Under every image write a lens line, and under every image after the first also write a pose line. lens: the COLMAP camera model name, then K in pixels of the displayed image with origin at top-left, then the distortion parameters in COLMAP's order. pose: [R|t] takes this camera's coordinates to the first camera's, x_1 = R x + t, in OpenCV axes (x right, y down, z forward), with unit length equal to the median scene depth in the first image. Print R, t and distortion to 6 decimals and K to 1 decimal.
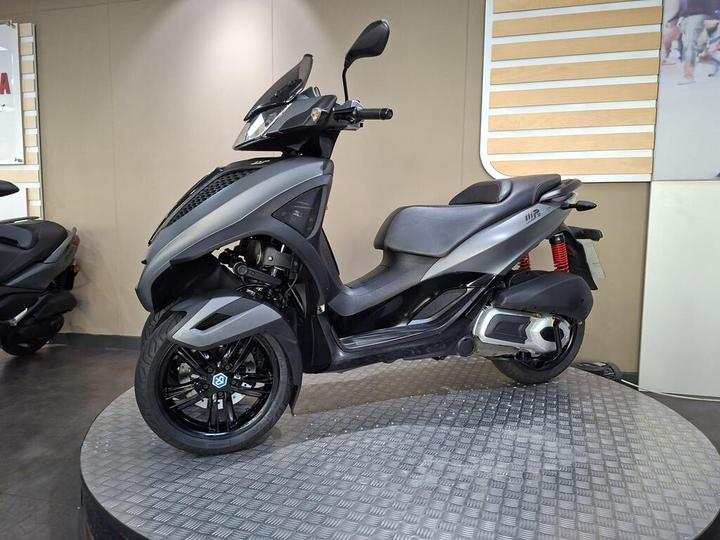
lens RADIAL K [[501.4, 0, 344.3], [0, 501.4, 271.8], [0, 0, 1]] dist [0.033180, -0.032537]
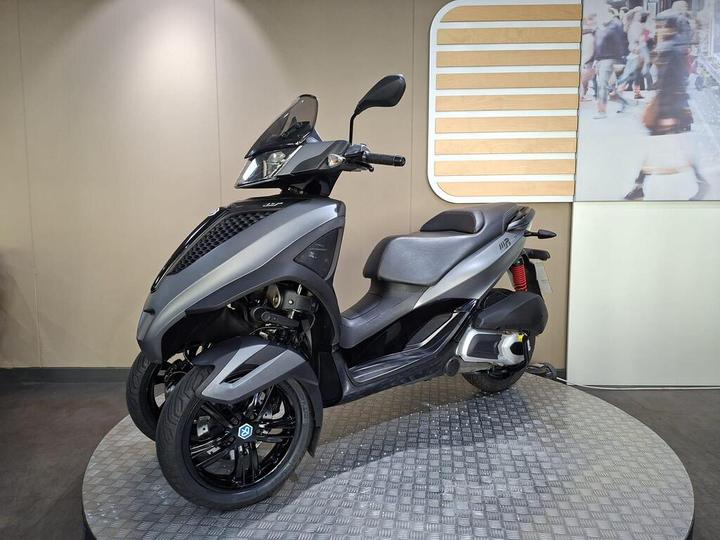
lens RADIAL K [[501.2, 0, 346.4], [0, 501.2, 265.8], [0, 0, 1]] dist [0.034158, -0.028360]
pose [[0.973837, -0.034170, 0.224663, -0.215173], [0.032839, 0.999414, 0.009656, -0.087380], [-0.224862, -0.002025, 0.974389, 0.003910]]
